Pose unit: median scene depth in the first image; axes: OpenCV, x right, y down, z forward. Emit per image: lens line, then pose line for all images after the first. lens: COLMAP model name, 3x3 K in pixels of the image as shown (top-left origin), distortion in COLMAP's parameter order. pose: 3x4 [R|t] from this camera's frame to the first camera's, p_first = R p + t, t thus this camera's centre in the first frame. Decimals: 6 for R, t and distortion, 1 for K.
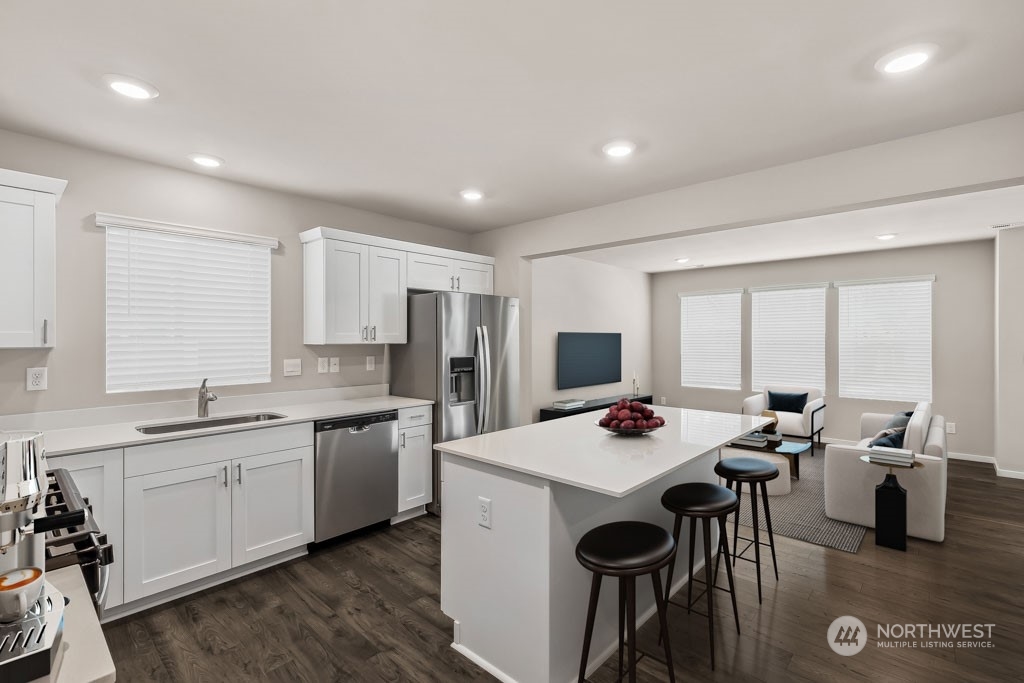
lens RADIAL K [[467.9, 0, 516.1], [0, 467.9, 340.7], [0, 0, 1]] dist [0.003873, 0.000282]
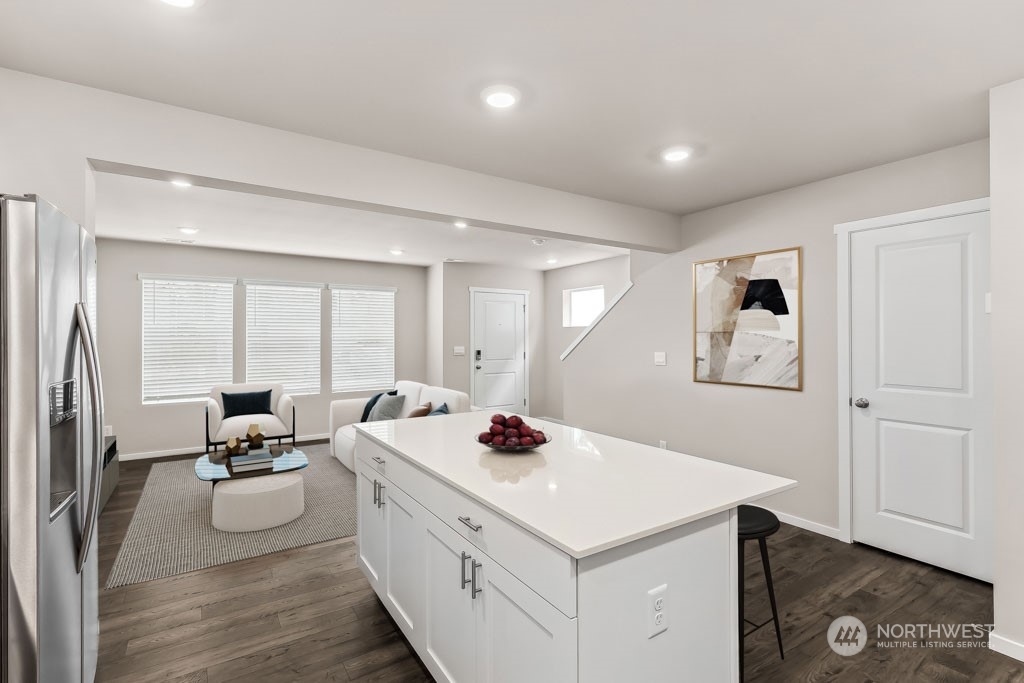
lens RADIAL K [[467.9, 0, 518.4], [0, 467.9, 341.0], [0, 0, 1]] dist [0.003873, 0.000282]
pose [[0.253999, -0.008448, 0.967168, -0.247403], [0.004459, 0.999961, 0.007564, -0.003985], [-0.967194, 0.002391, 0.254027, 0.359469]]
